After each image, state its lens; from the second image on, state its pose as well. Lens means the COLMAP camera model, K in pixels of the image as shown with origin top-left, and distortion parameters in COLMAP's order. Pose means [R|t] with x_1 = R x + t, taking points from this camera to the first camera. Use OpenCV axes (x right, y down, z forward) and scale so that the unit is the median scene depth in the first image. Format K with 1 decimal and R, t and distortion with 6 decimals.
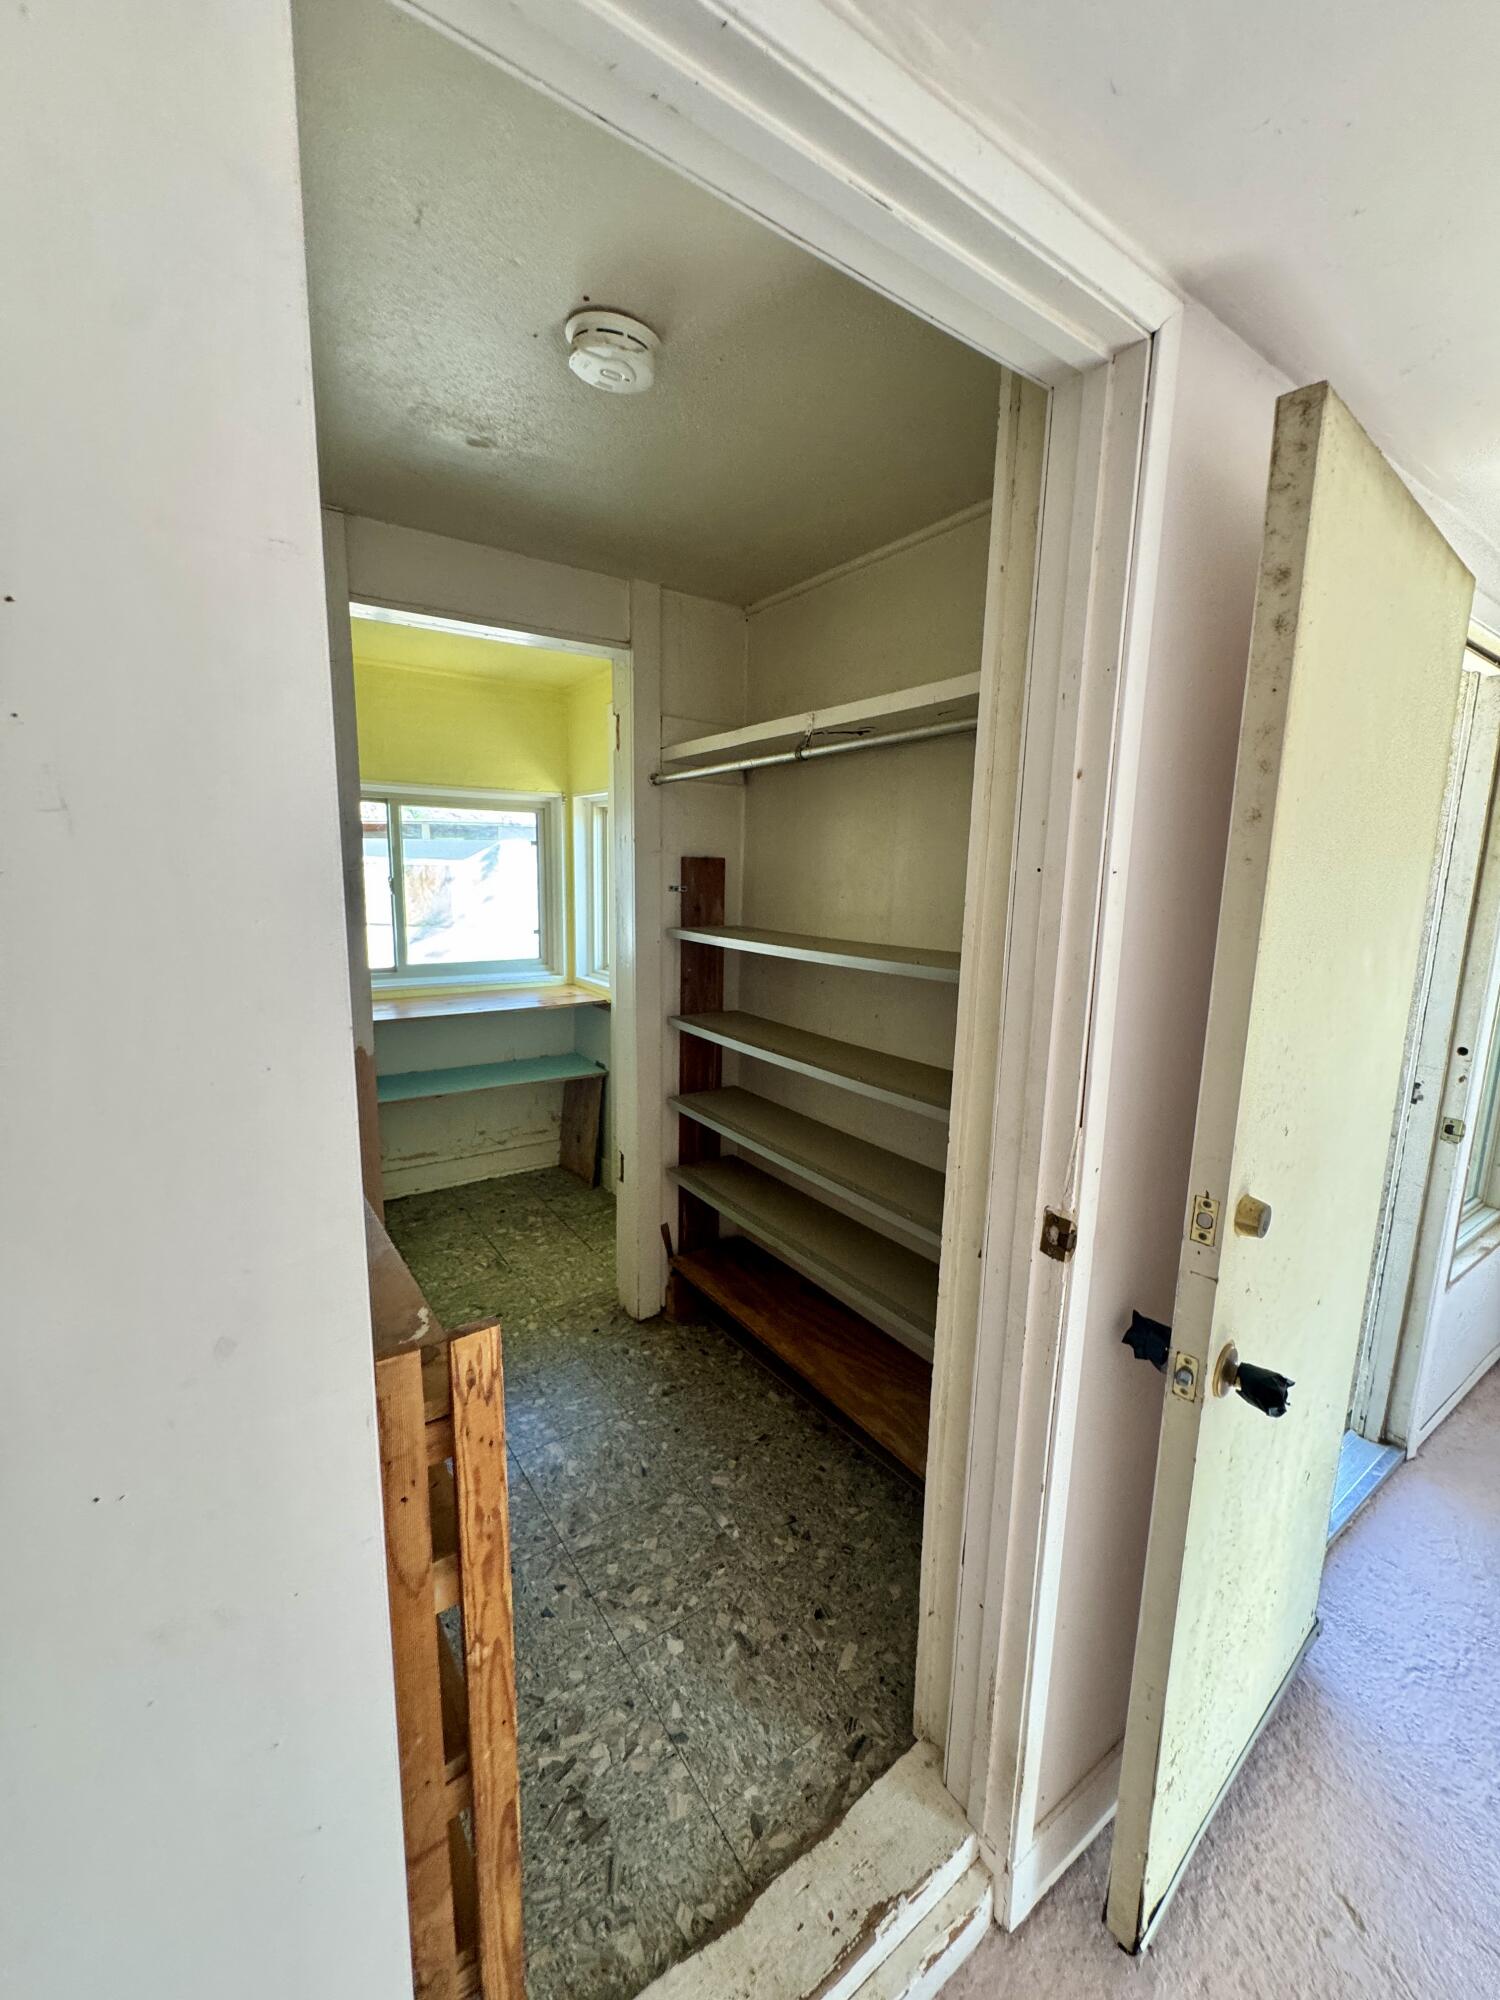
lens RADIAL K [[801.3, 0, 751.5], [0, 801.3, 1000.2], [0, 0, 1]] dist [-0.005586, 0.001124]
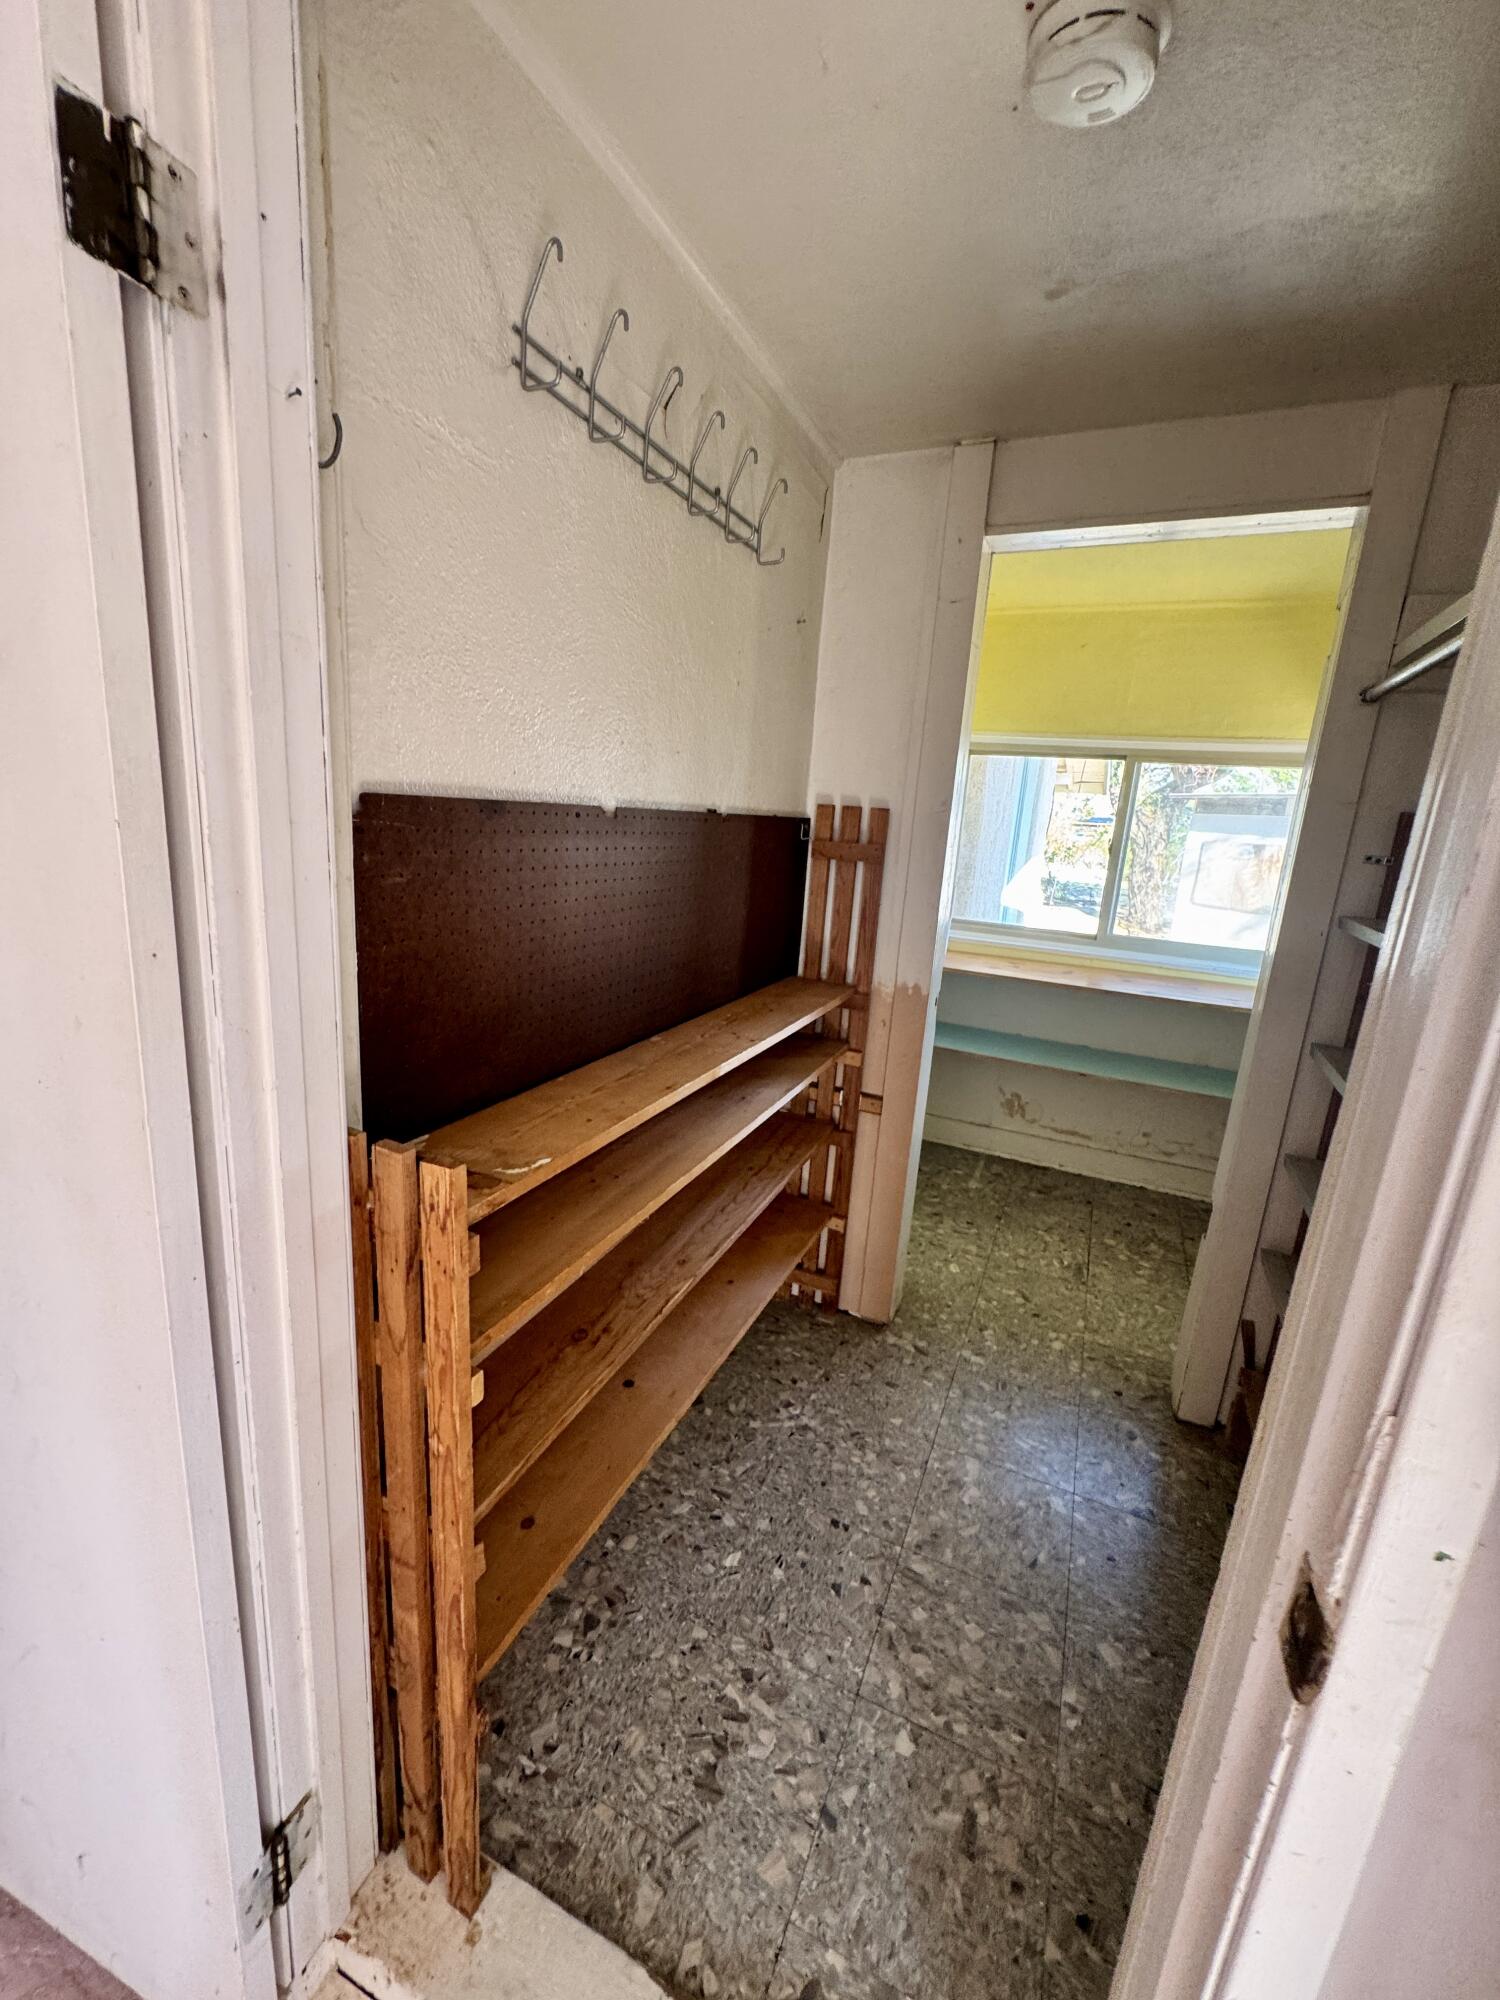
lens RADIAL K [[801.3, 0, 751.5], [0, 801.3, 1000.2], [0, 0, 1]] dist [-0.005586, 0.001124]
pose [[0.514409, 0.209841, -0.831475, 0.334339], [-0.194086, 0.972928, 0.125465, -0.012813], [0.835293, 0.096838, 0.541210, 0.332208]]
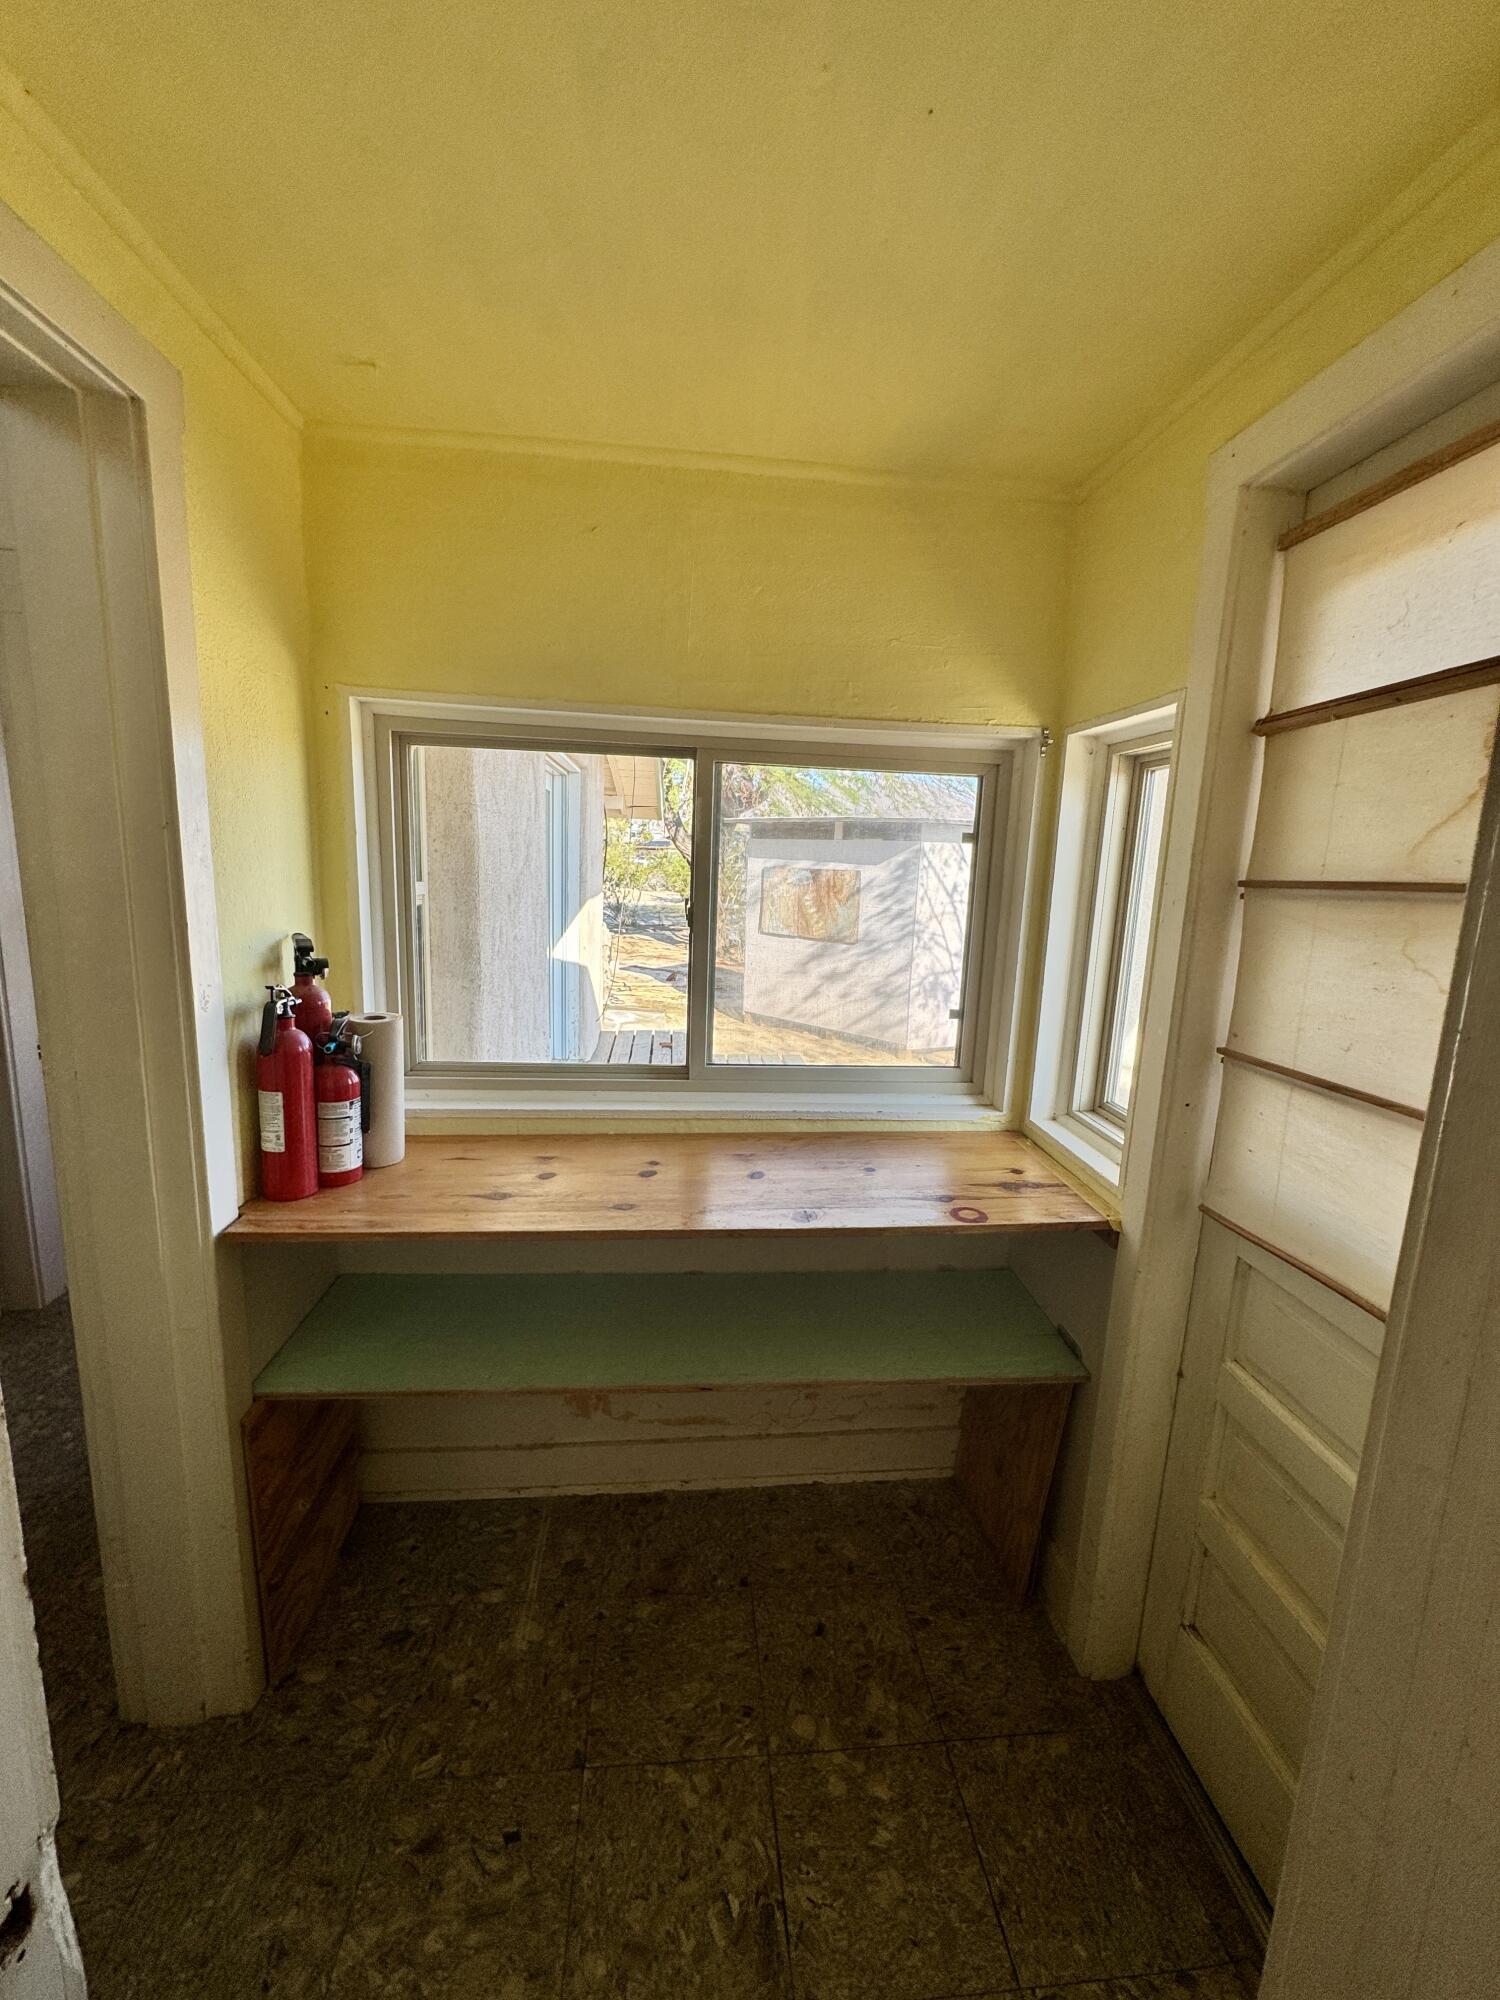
lens RADIAL K [[801.3, 0, 751.5], [0, 801.3, 1000.2], [0, 0, 1]] dist [-0.005586, 0.001124]
pose [[0.871077, 0.096666, -0.481539, -0.340596], [-0.099957, 0.994813, 0.018885, -0.221220], [0.480867, 0.031682, 0.876221, 1.214100]]
